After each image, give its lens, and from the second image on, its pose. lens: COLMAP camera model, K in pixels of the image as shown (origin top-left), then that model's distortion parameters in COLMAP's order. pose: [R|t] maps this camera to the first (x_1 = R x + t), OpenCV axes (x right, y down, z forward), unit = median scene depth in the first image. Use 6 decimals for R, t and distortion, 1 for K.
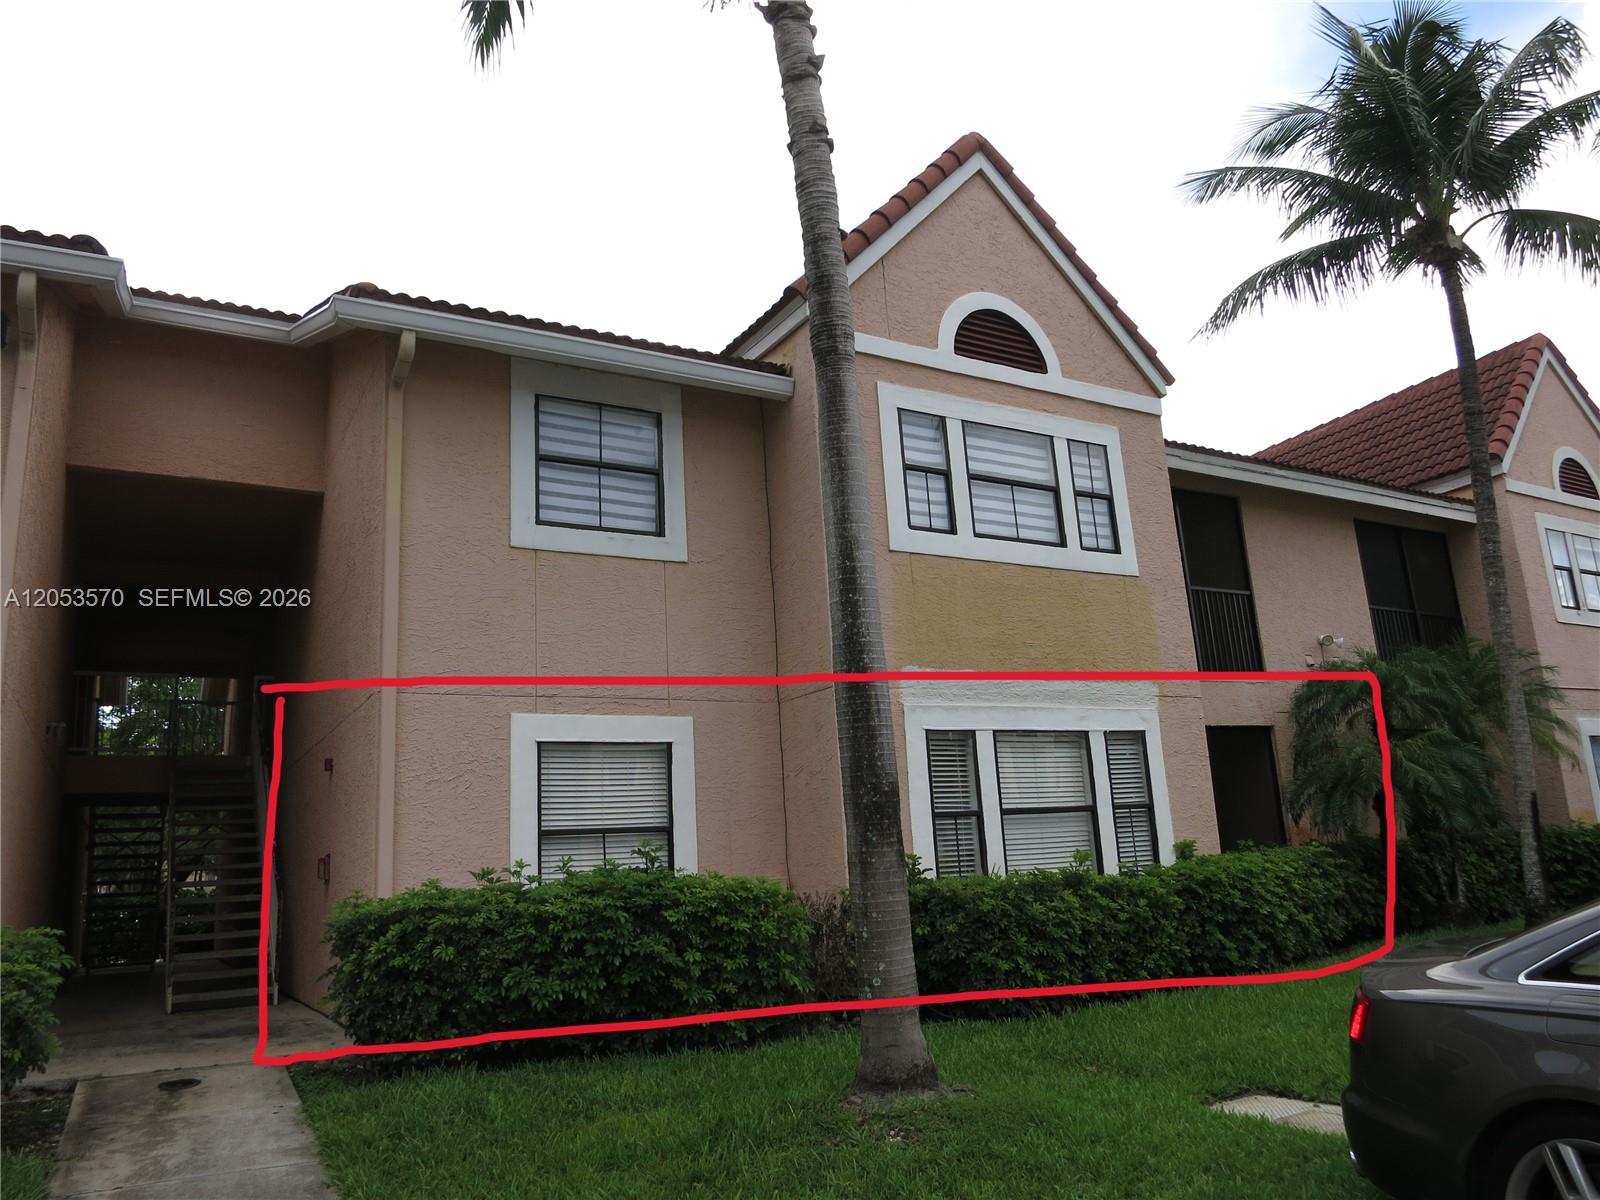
lens RADIAL K [[1160.6, 0, 801.4], [0, 1160.6, 605.8], [0, 0, 1]] dist [-0.027477, -0.009599]
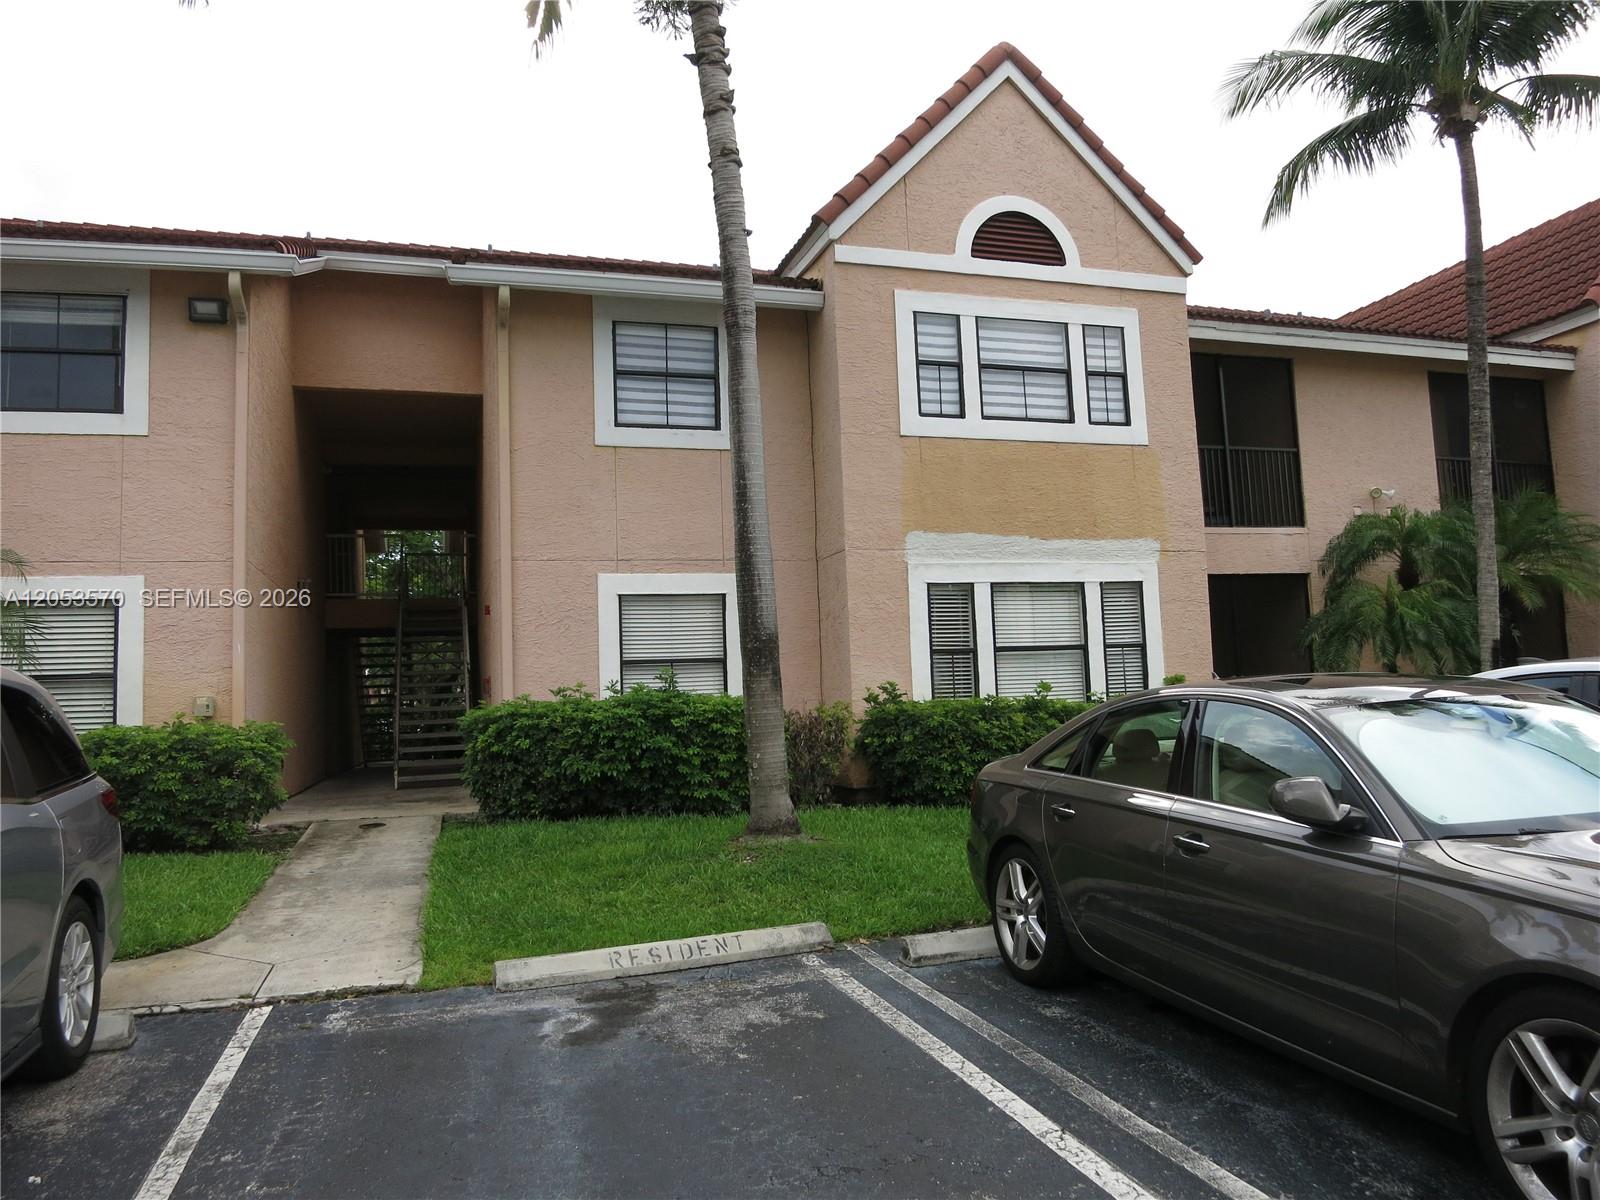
lens RADIAL K [[1143.8, 0, 794.7], [0, 1143.8, 612.0], [0, 0, 1]] dist [-0.033181, -0.005250]
pose [[0.977685, 0.003378, -0.210049, 0.215449], [0.028666, 0.988373, 0.149321, -0.046402], [0.208111, -0.152010, 0.966221, -0.198709]]
